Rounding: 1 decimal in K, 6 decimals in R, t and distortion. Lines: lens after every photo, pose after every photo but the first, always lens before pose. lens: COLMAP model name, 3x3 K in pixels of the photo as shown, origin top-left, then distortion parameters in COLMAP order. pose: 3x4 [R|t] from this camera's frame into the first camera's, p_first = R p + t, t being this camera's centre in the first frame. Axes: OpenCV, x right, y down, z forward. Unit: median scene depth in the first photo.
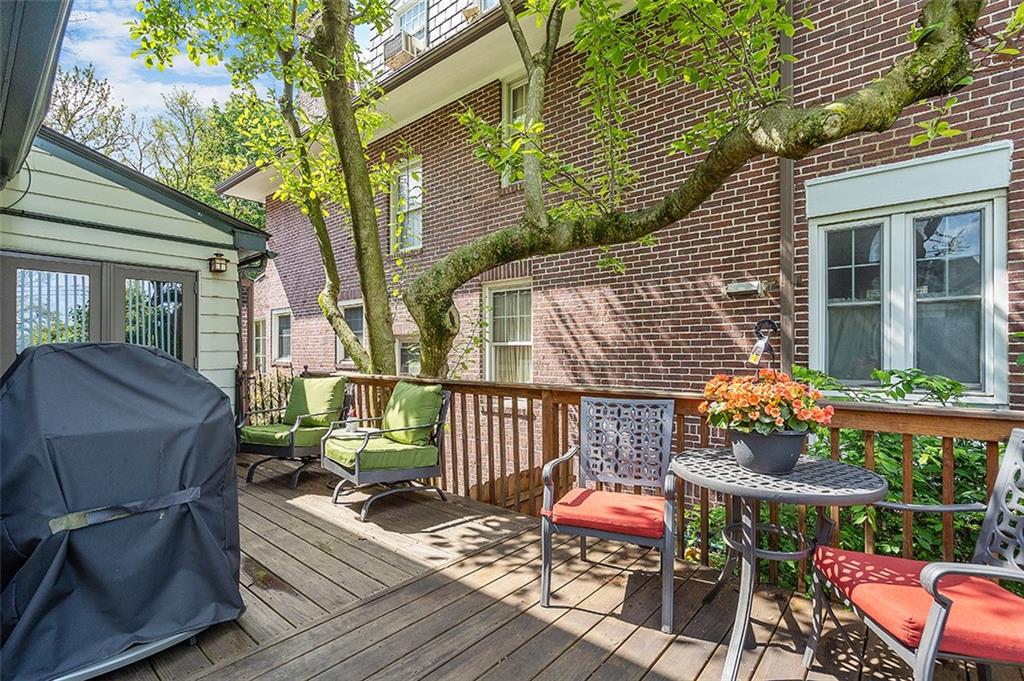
lens RADIAL K [[469.7, 0, 512.4], [0, 469.7, 347.0], [0, 0, 1]] dist [-0.004109, -0.000029]
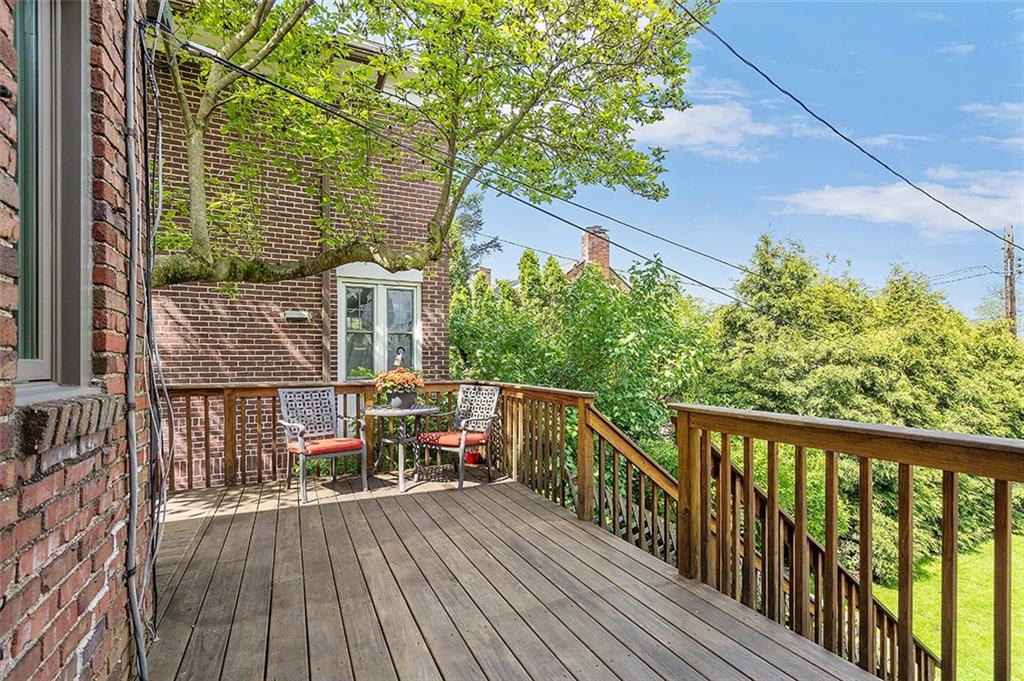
lens RADIAL K [[469.7, 0, 512.4], [0, 469.7, 347.0], [0, 0, 1]] dist [-0.004109, -0.000029]
pose [[0.415730, 0.023046, 0.909196, -0.620648], [-0.010593, 0.999734, -0.020497, -0.006402], [-0.909426, -0.001110, 0.415864, -0.231734]]
